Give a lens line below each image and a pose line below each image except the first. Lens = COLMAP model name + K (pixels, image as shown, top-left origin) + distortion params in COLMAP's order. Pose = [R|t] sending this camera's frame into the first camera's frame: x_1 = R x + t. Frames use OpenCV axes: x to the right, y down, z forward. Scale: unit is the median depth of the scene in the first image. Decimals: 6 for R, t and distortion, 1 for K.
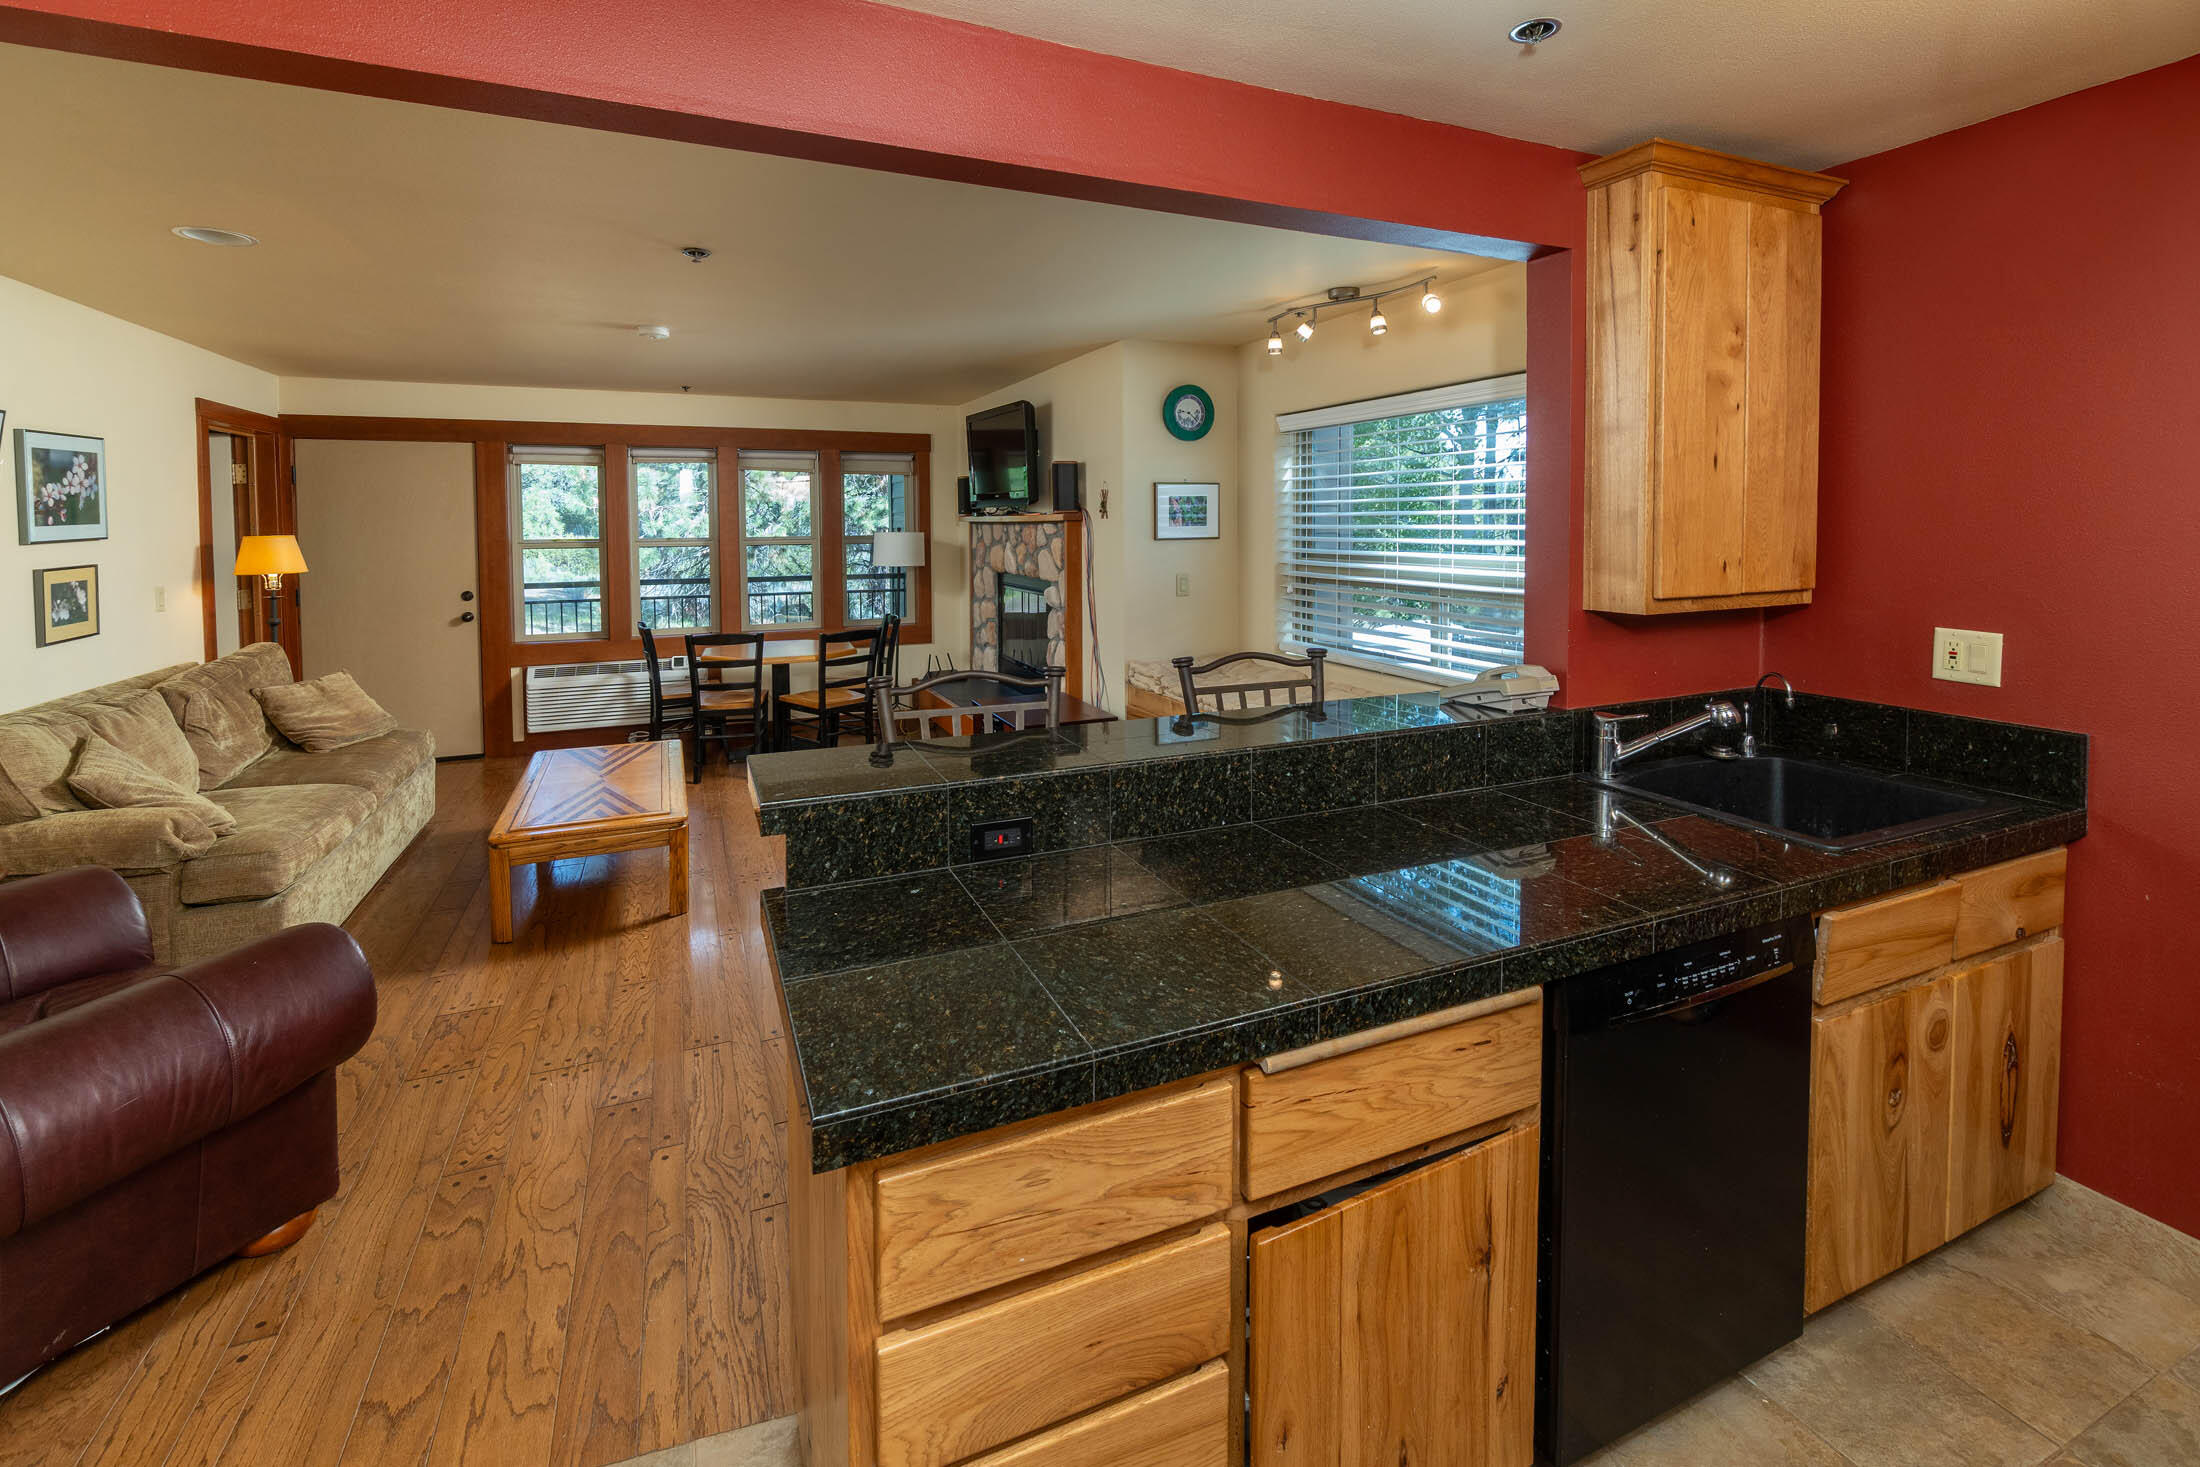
lens RADIAL K [[982.9, 0, 1116.8], [0, 982.9, 724.5], [0, 0, 1]] dist [-0.002715, 0.001500]
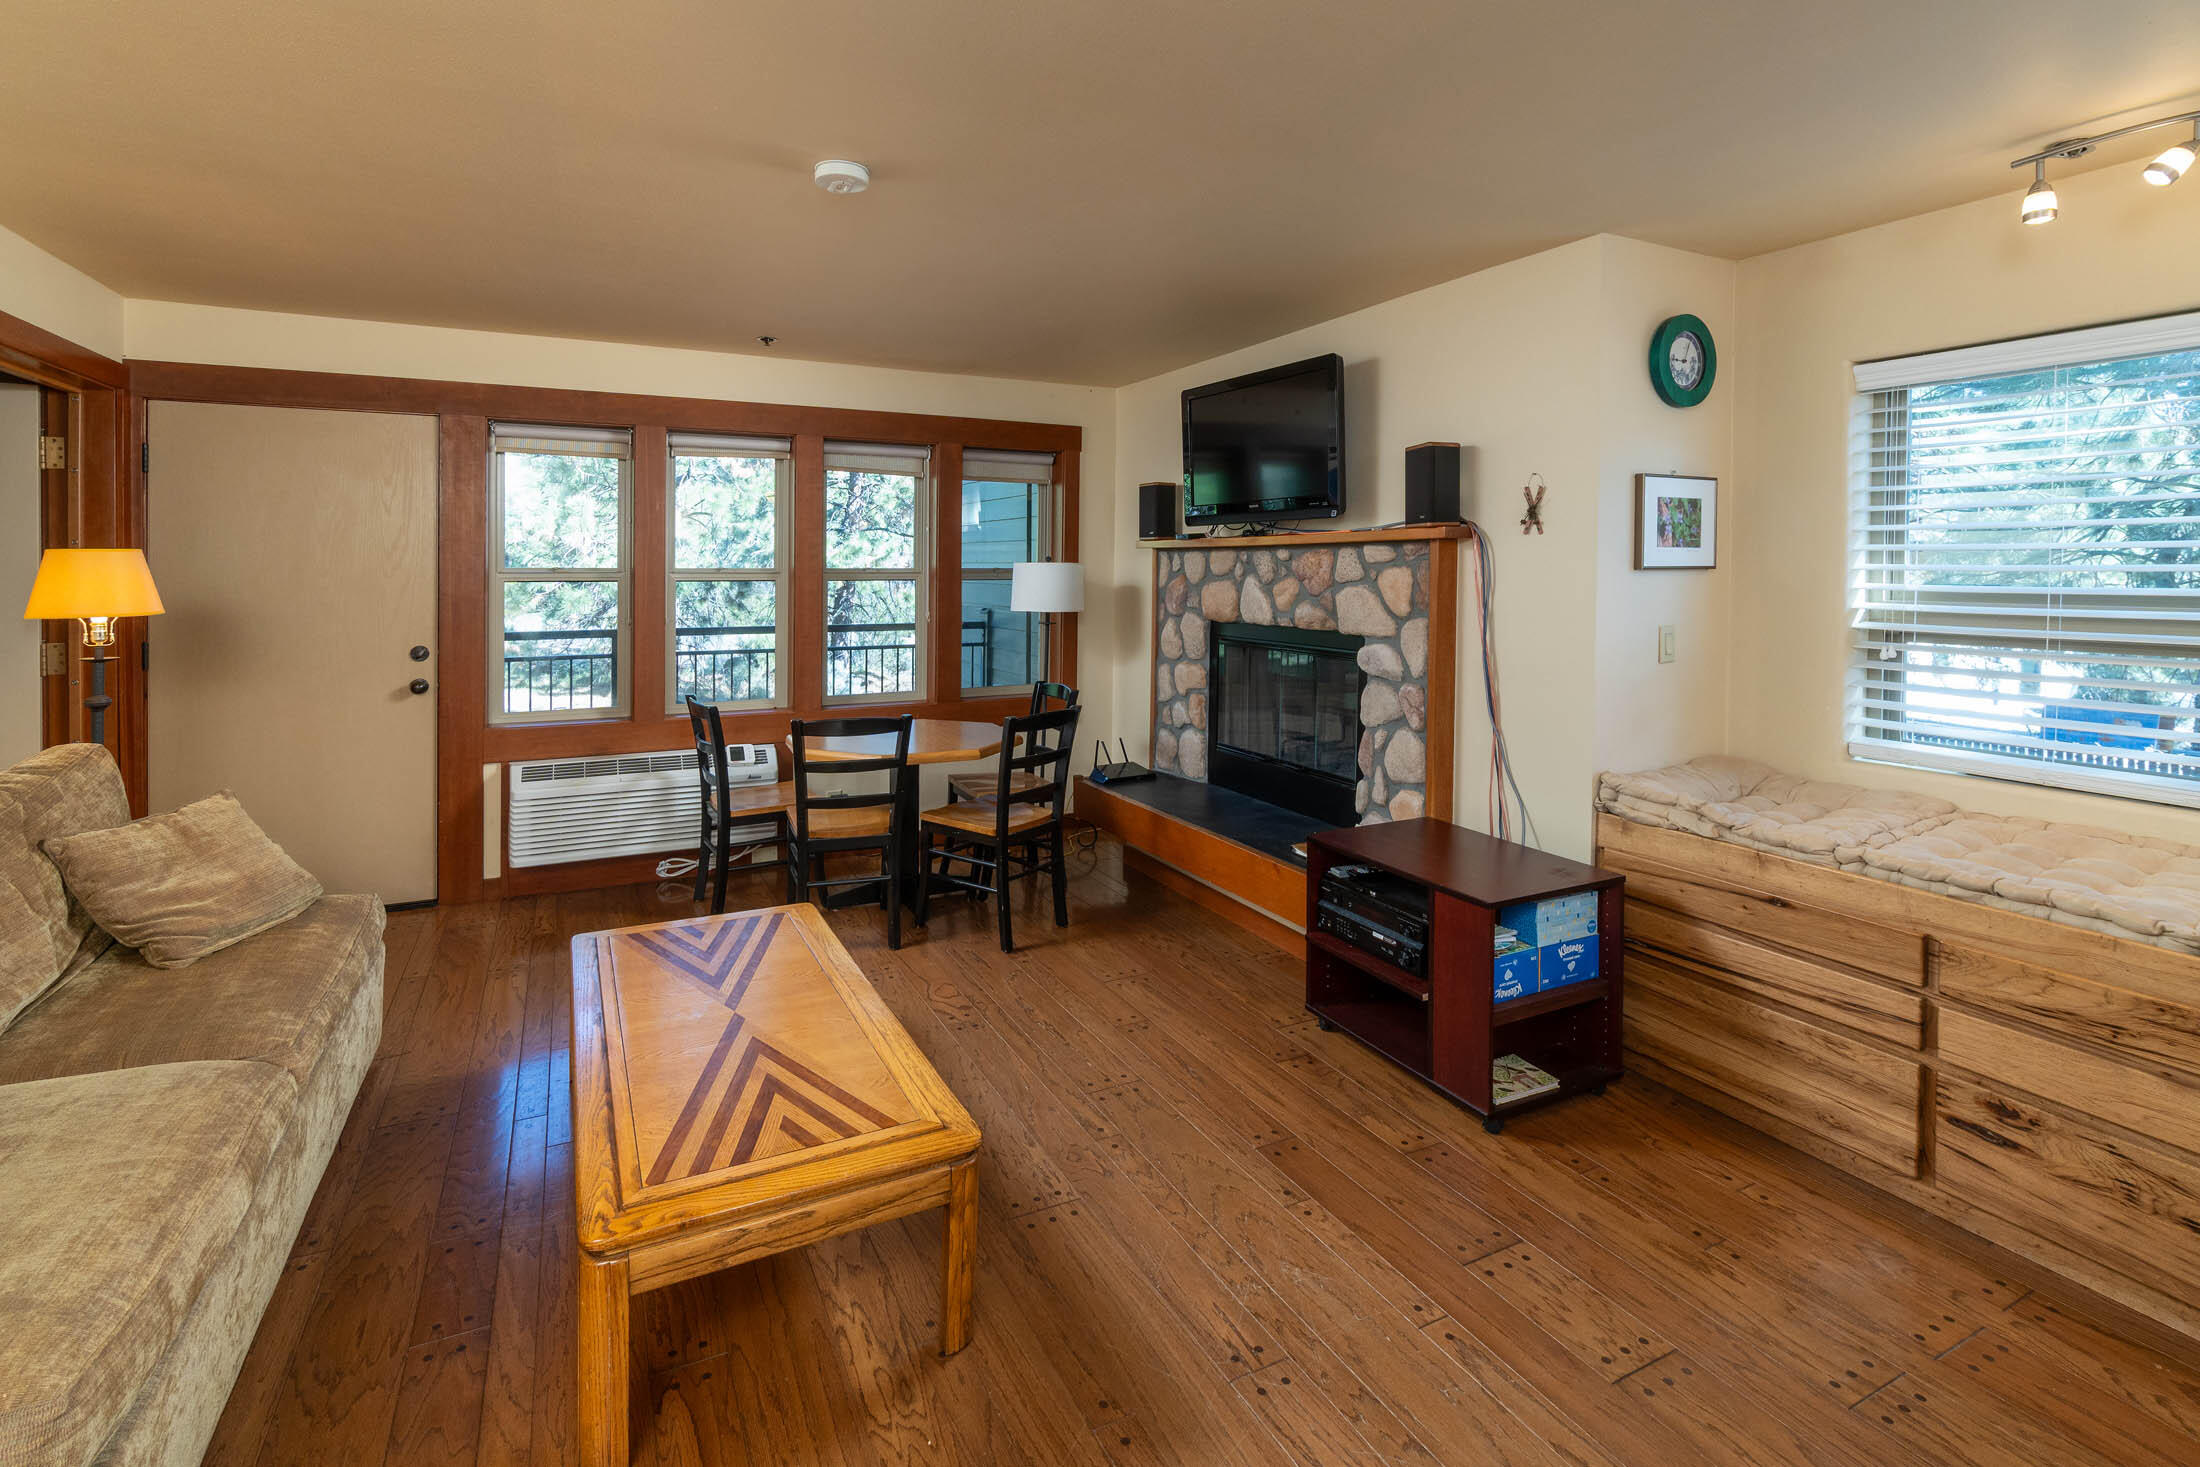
lens RADIAL K [[1047.3, 0, 1092.3], [0, 1047.3, 740.8], [0, 0, 1]] dist [-0.003034, -0.001103]
pose [[0.999110, 0.000690, 0.042173, -0.254573], [0.001021, 0.999177, -0.040545, -0.046488], [-0.042167, 0.040552, 0.998287, 0.307293]]
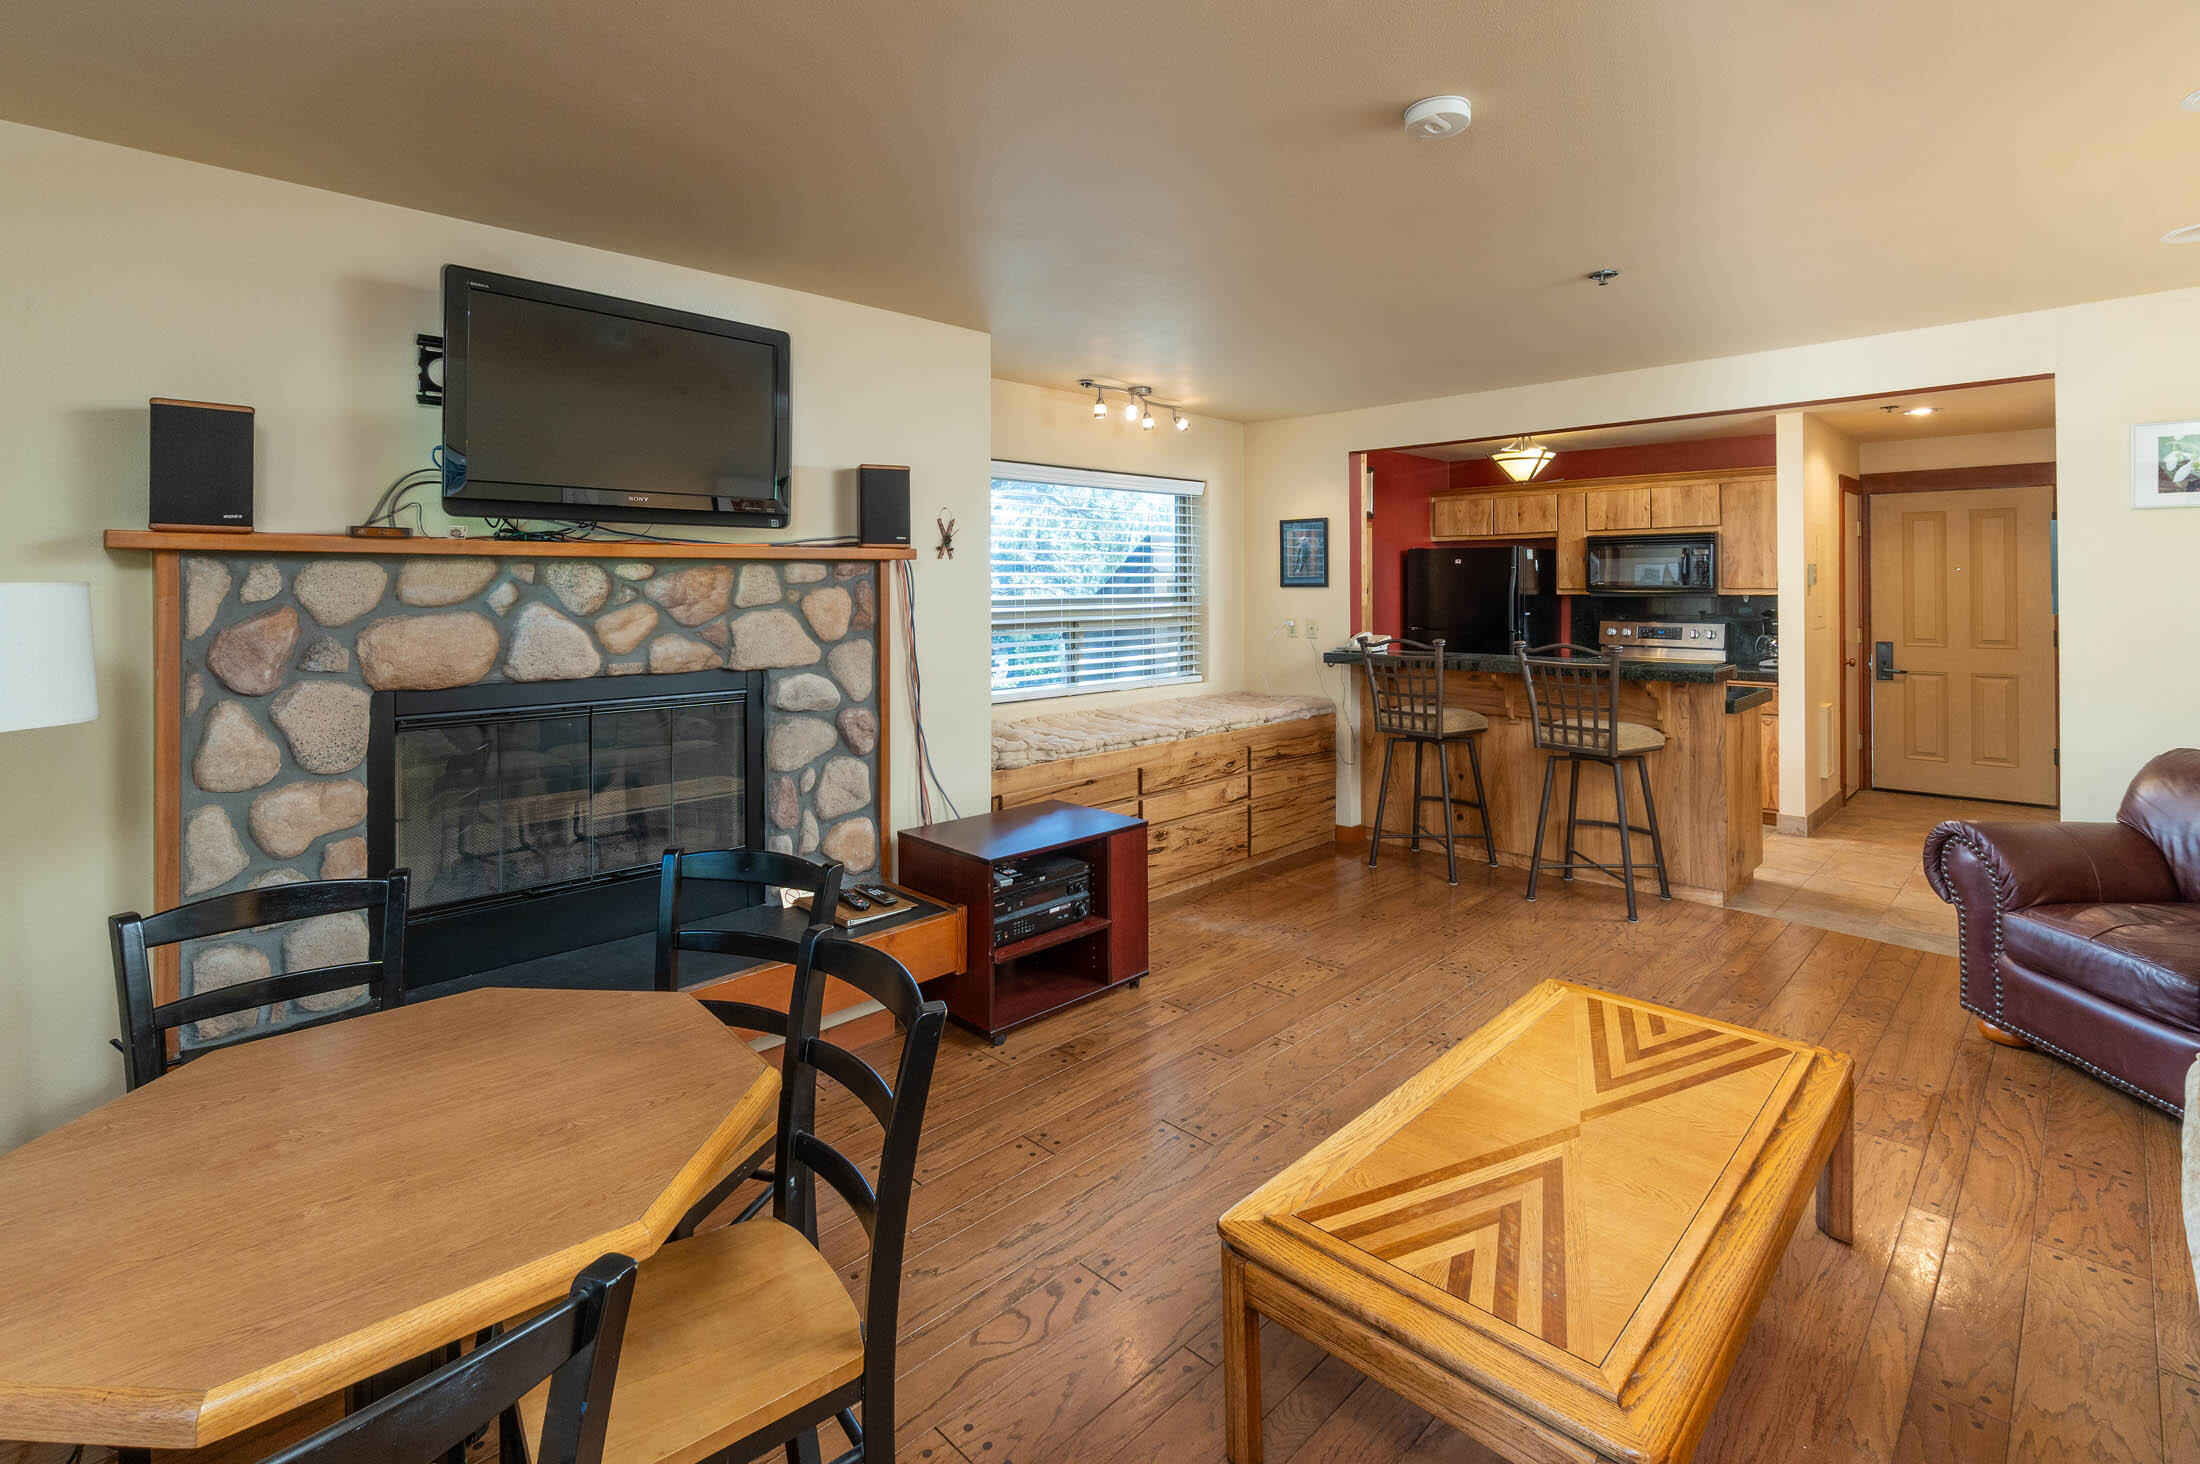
lens RADIAL K [[982.9, 0, 1144.1], [0, 982.9, 712.7], [0, 0, 1]] dist [-0.002715, 0.001500]
pose [[-0.382264, -0.112623, 0.917164, -0.605667], [0.194157, 0.960599, 0.198879, -0.177732], [-0.903425, 0.254098, -0.345336, 0.941155]]
